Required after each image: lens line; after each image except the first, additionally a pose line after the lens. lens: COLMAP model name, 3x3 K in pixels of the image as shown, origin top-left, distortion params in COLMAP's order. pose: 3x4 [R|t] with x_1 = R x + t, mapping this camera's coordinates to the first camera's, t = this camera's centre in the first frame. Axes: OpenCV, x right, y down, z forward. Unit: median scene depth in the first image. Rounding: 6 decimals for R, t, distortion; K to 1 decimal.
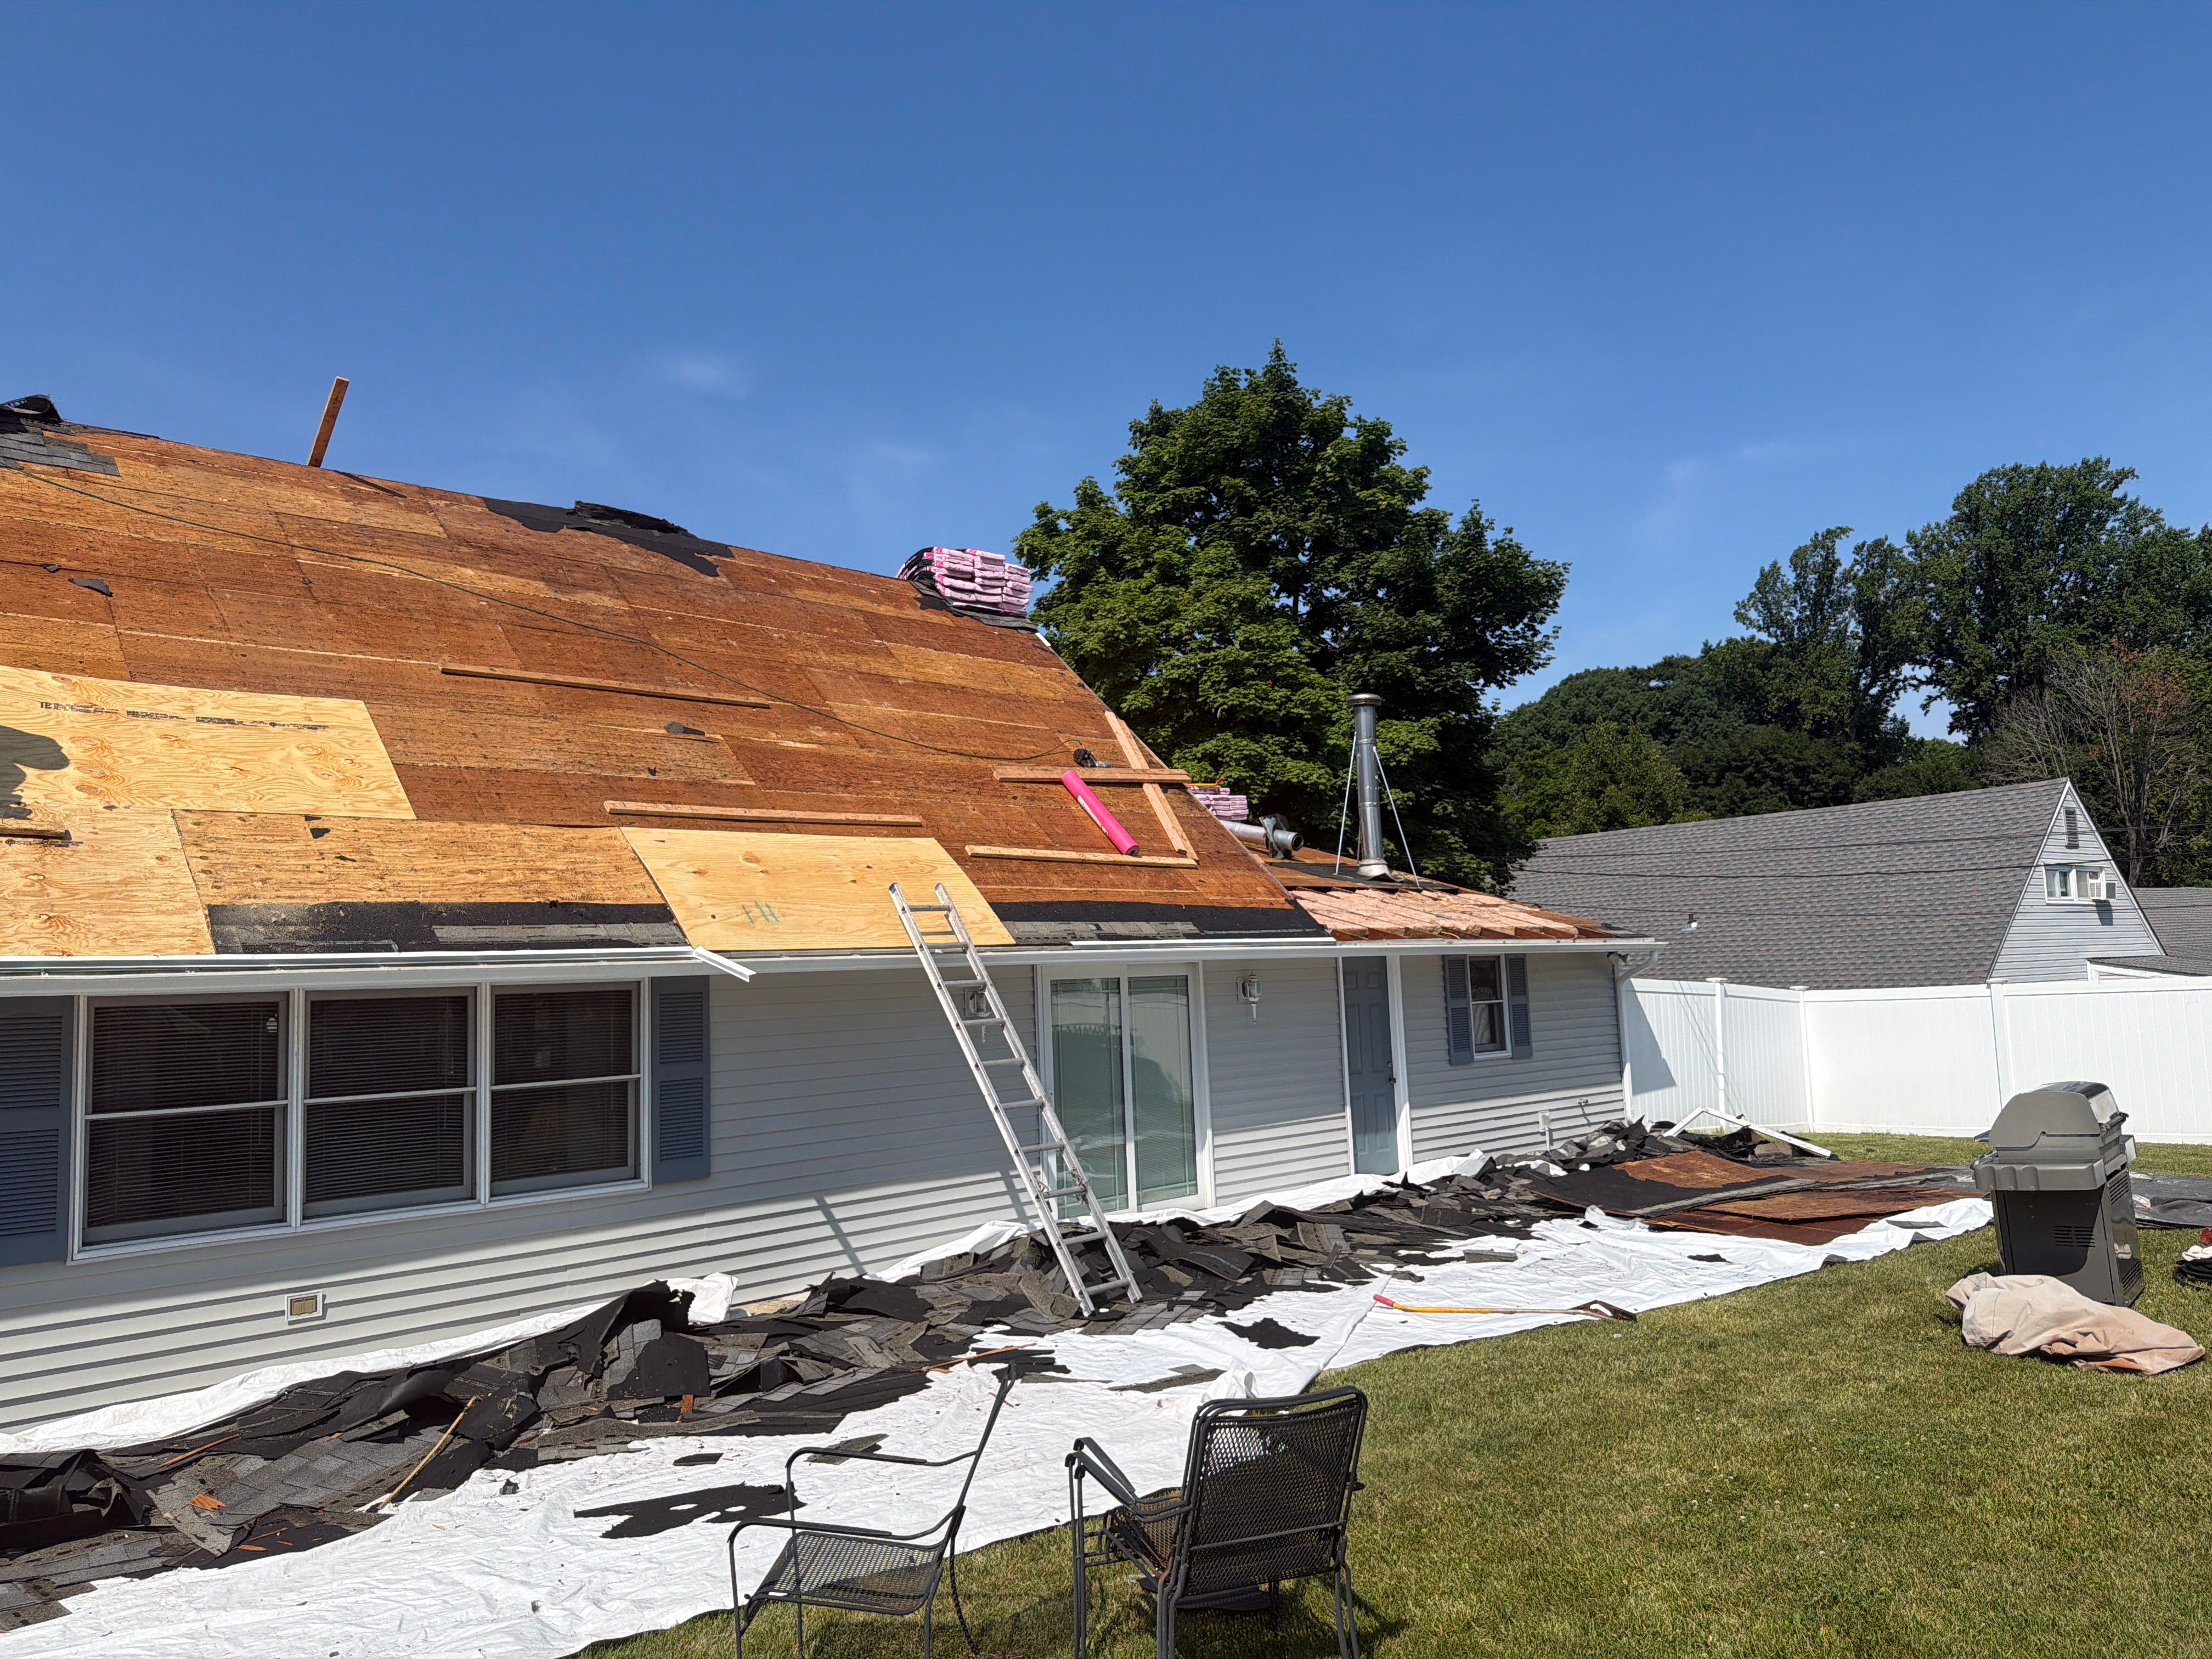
lens RADIAL K [[1561.8, 0, 1106.0], [0, 1561.8, 829.5], [0, 0, 1]] dist [0.088355, -0.116900]
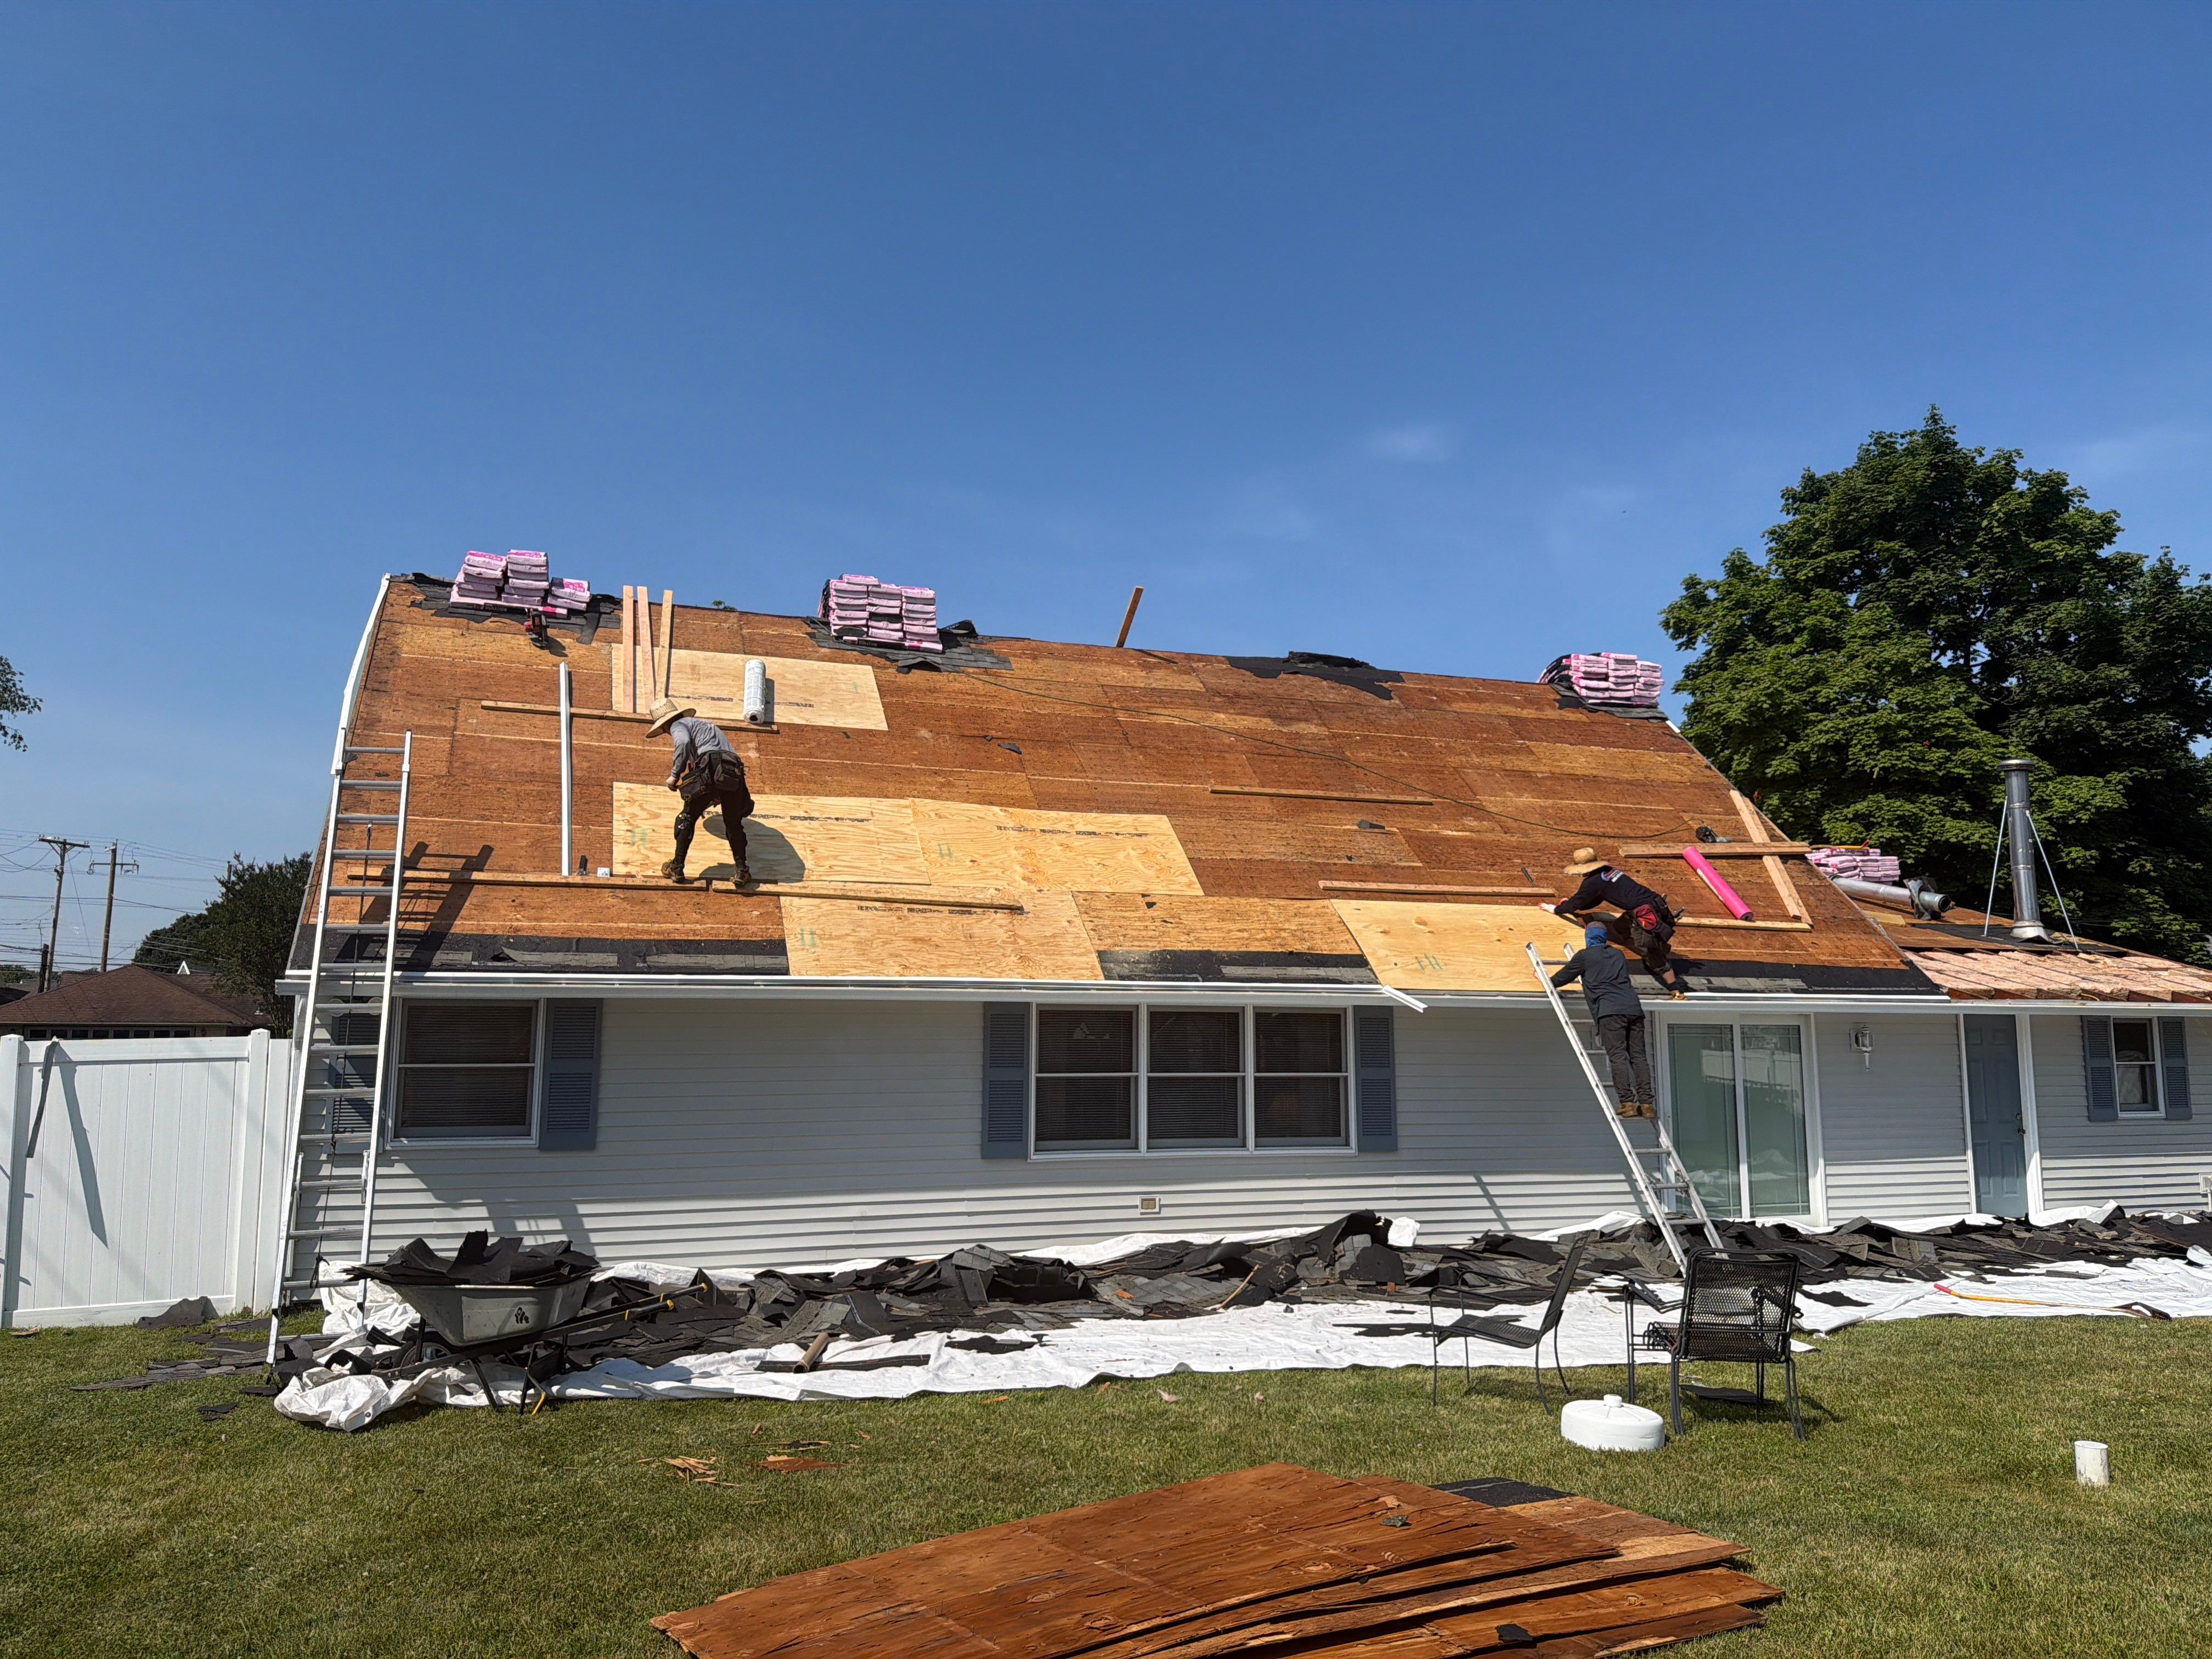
lens RADIAL K [[1566.5, 0, 1076.1], [0, 1566.5, 817.5], [0, 0, 1]] dist [0.100693, -0.152886]
pose [[0.908461, -0.016414, -0.417647, 0.055620], [0.002269, 0.999407, -0.034344, -0.019612], [0.417963, 0.030253, 0.907960, -0.279239]]
